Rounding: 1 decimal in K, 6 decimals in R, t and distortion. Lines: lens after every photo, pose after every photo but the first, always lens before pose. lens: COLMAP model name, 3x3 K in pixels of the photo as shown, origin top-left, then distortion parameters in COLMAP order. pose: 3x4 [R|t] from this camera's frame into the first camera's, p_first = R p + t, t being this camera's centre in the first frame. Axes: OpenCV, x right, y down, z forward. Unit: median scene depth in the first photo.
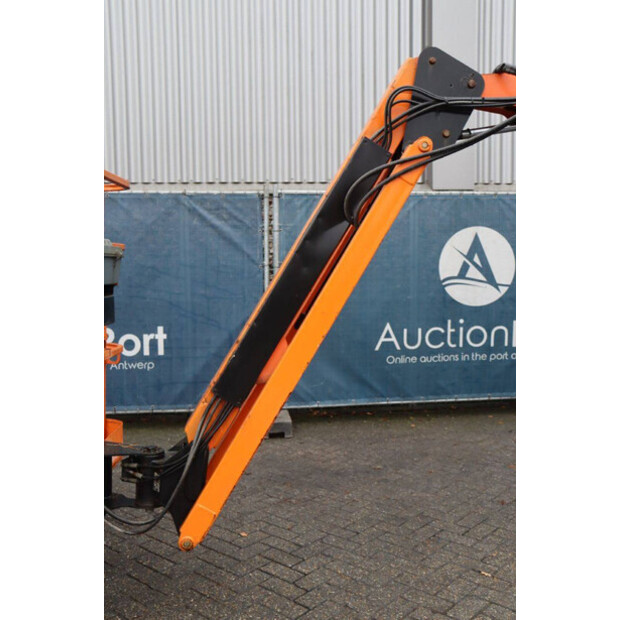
lens RADIAL K [[705.2, 0, 310.0], [0, 705.2, 310.0], [0, 0, 1]] dist [-0.070887, 0.001304]
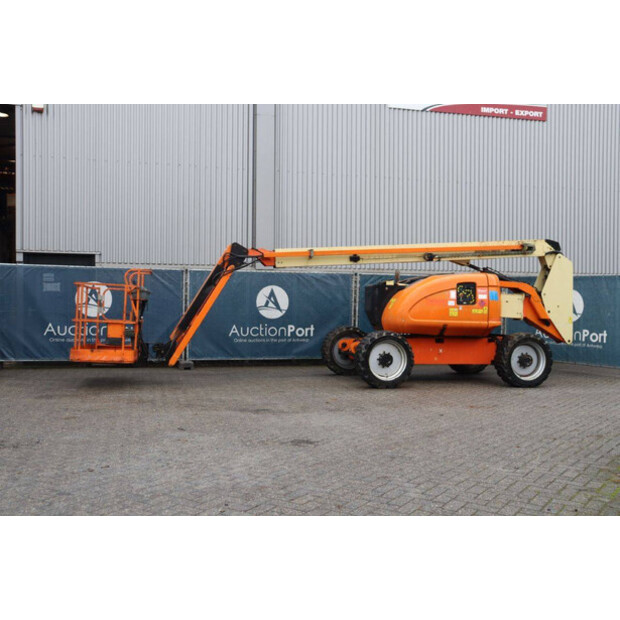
lens RADIAL K [[765.4, 0, 310.0], [0, 765.4, 310.0], [0, 0, 1]] dist [0.013227, 0.039343]
pose [[0.989040, 0.019678, 0.146331, -0.017243], [-0.009033, 0.997287, -0.073057, 0.155620], [-0.147372, 0.070934, 0.986534, -1.601549]]
